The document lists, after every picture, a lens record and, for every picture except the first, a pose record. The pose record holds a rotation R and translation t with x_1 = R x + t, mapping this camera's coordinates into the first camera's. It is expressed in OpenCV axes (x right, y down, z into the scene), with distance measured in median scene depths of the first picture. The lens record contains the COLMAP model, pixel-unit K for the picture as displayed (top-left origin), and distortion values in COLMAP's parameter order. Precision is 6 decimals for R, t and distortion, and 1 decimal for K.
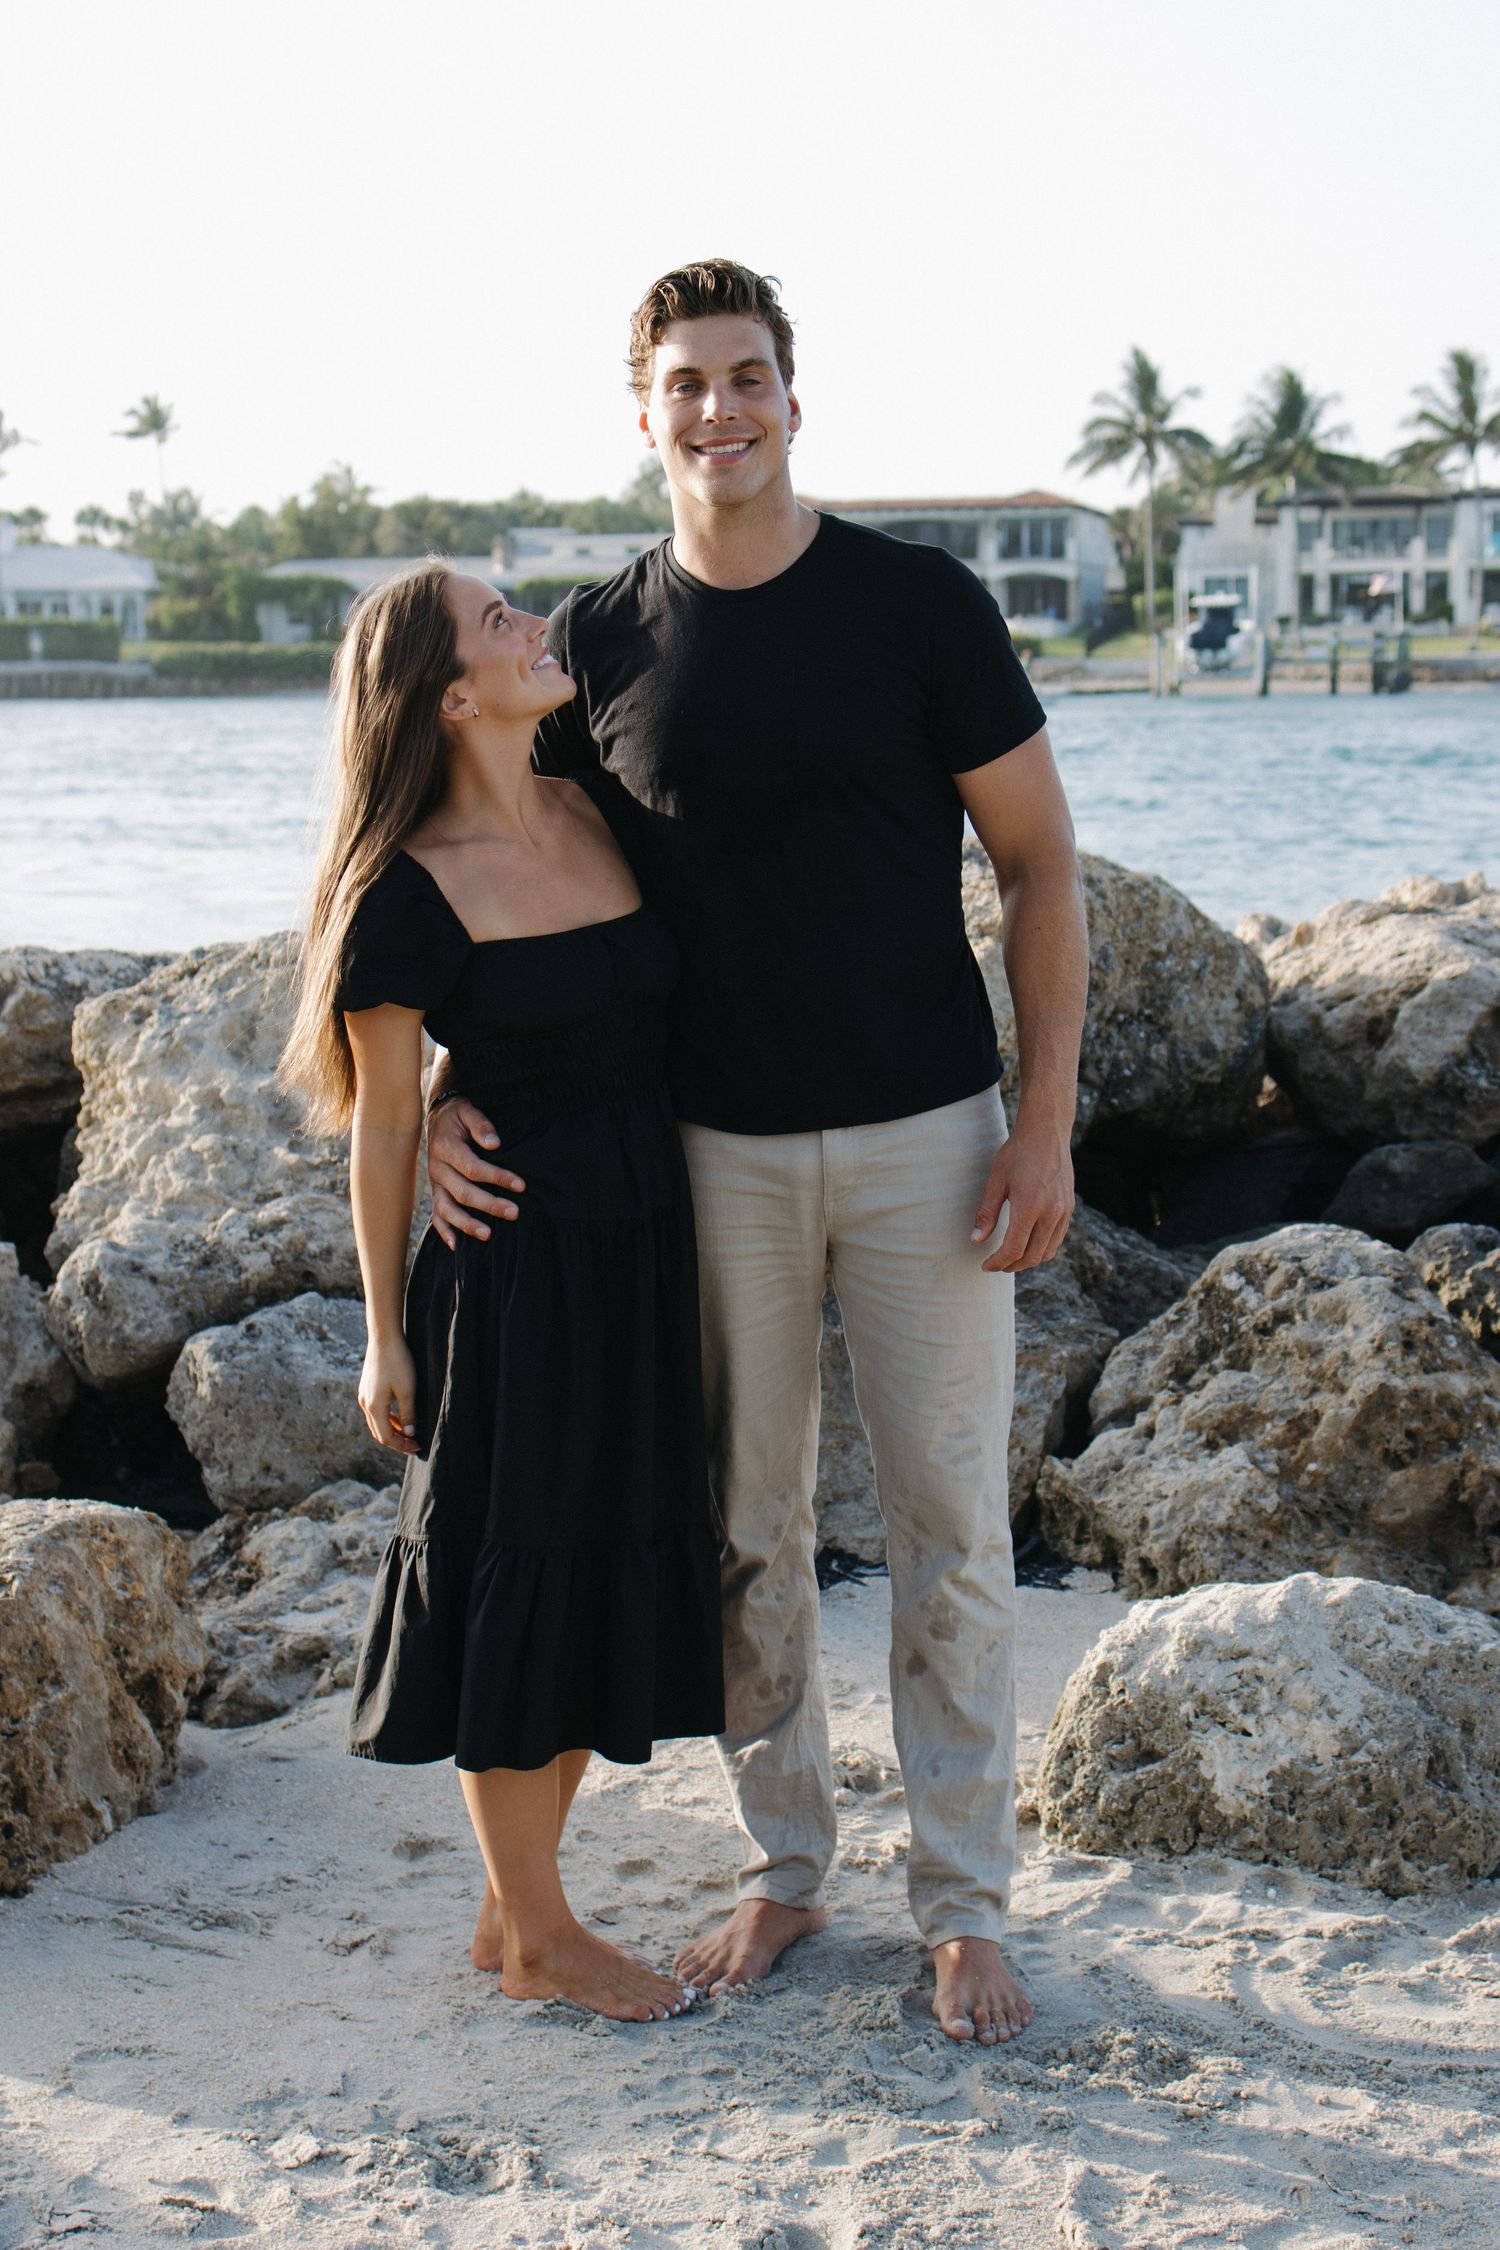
lens RADIAL K [[3550.5, 0, 772.0], [0, 3550.5, 1133.0], [0, 0, 1]] dist [0.029313, -0.074892]
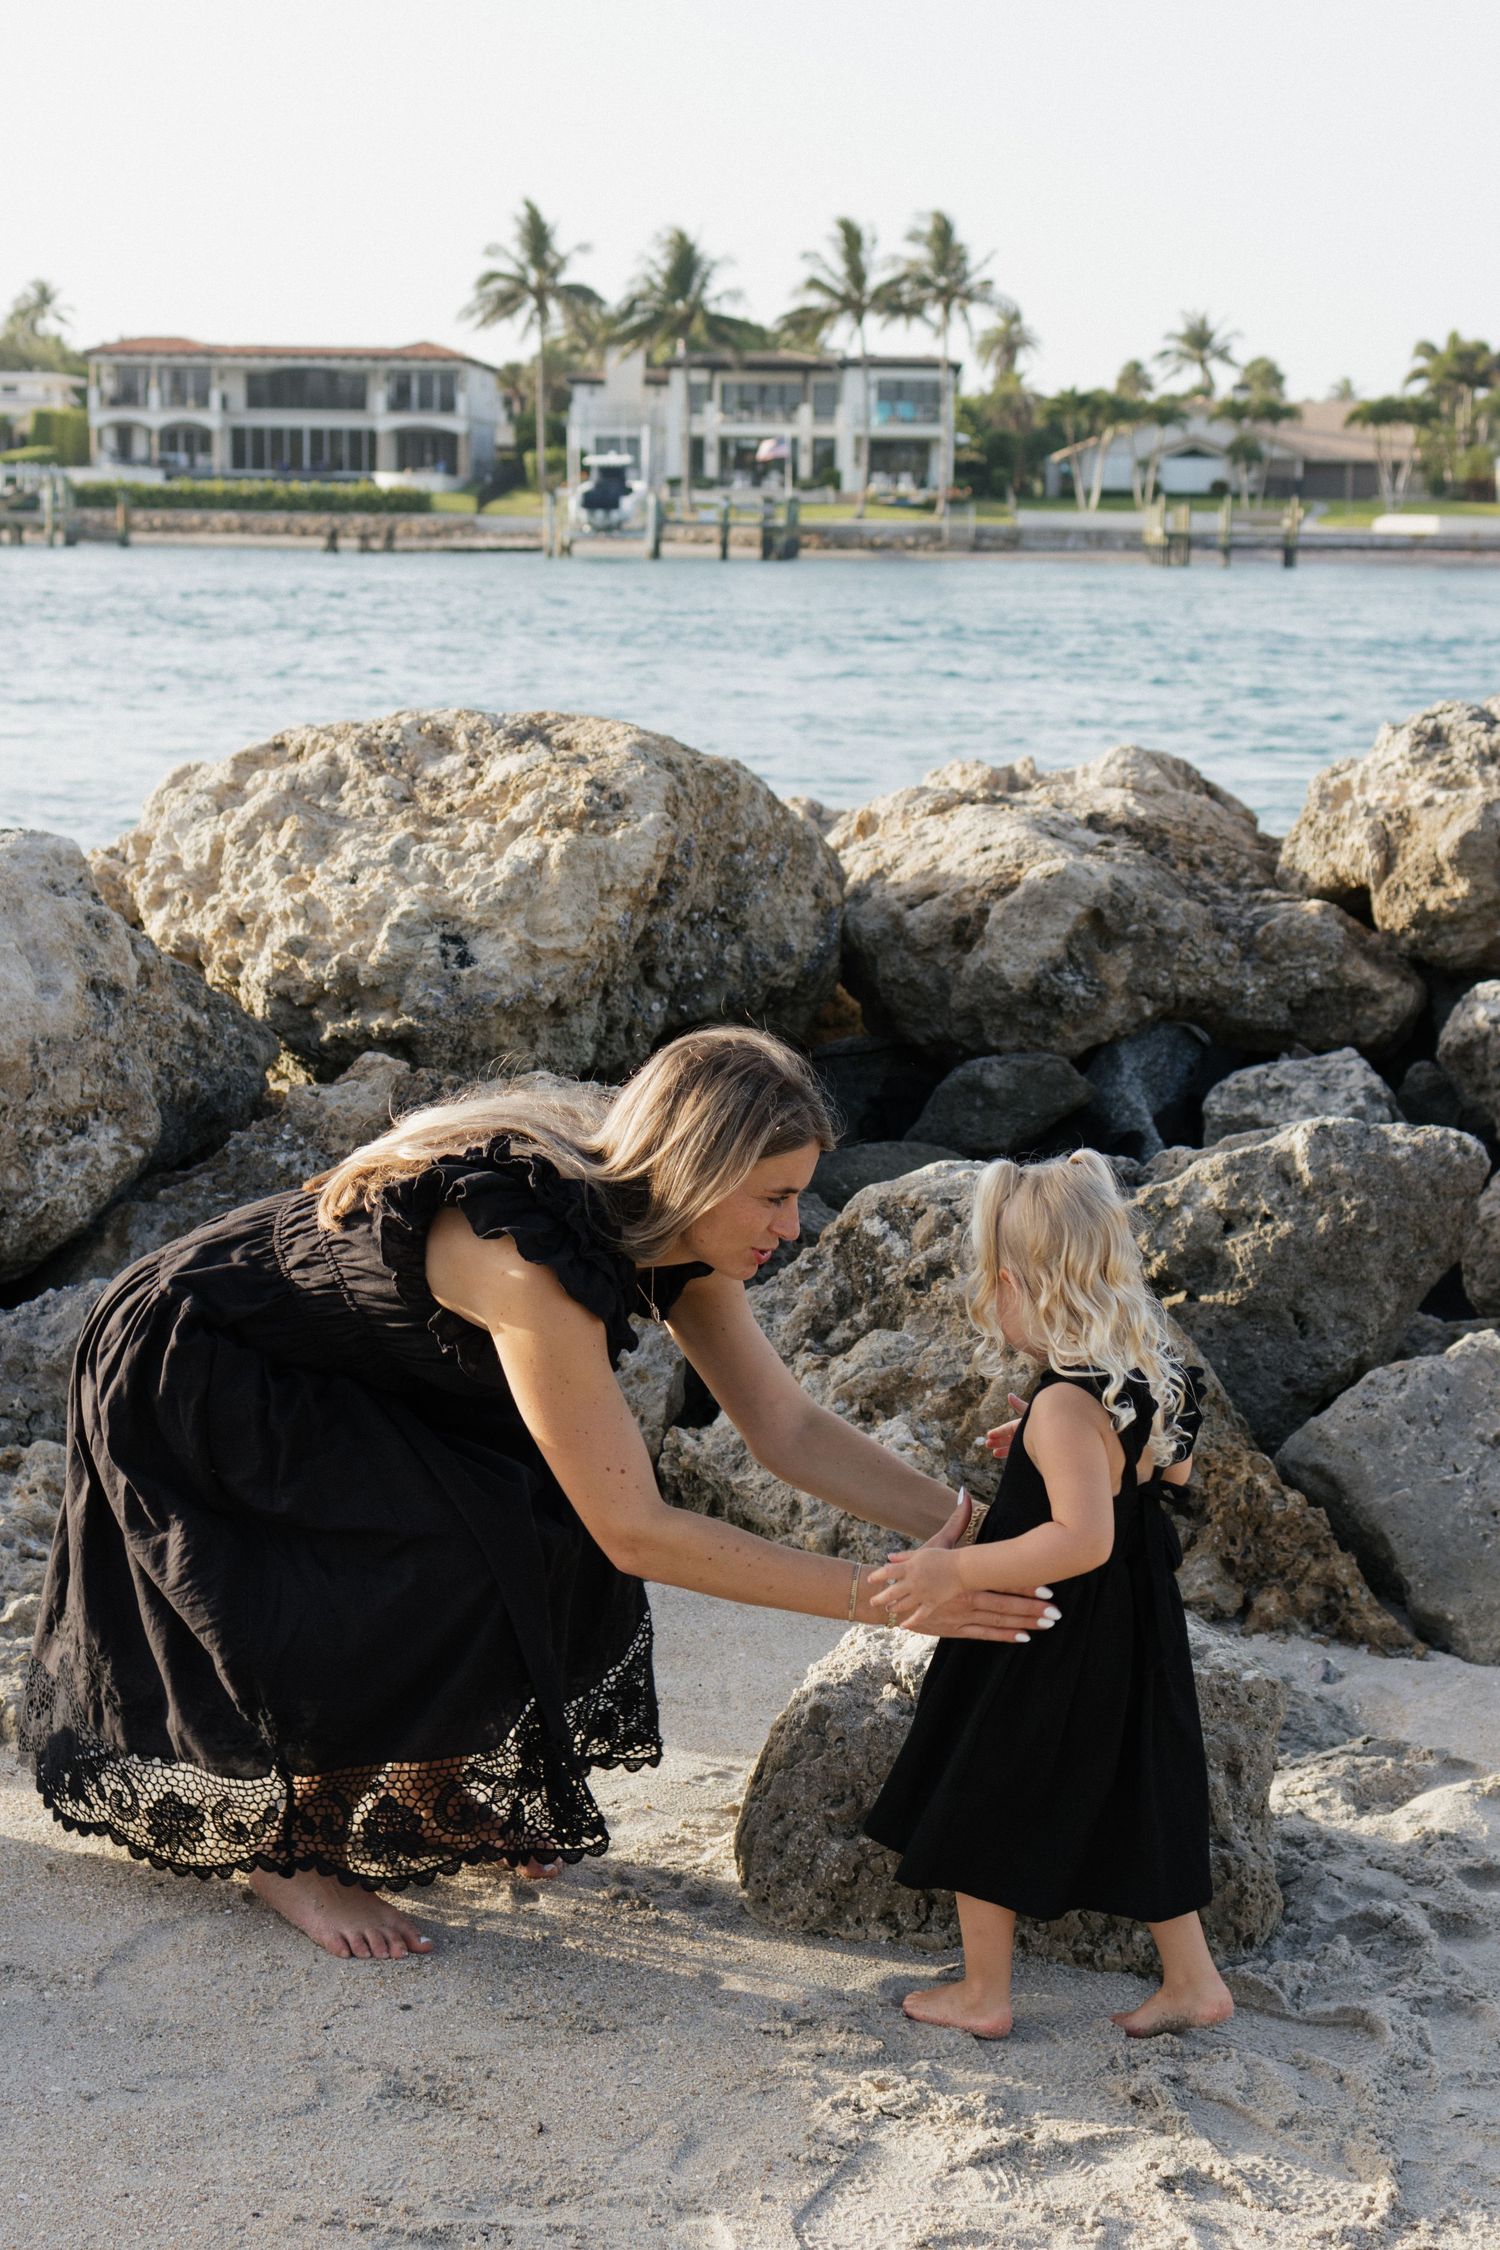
lens RADIAL K [[3550.1, 0, 750.0], [0, 3550.1, 1125.0], [0, 0, 1]] dist [0.016241, -0.037348]
pose [[0.986011, 0.000073, 0.166678, -0.049106], [-0.006324, 0.999296, 0.036970, -0.016171], [-0.166558, -0.037507, 0.985318, 0.129936]]
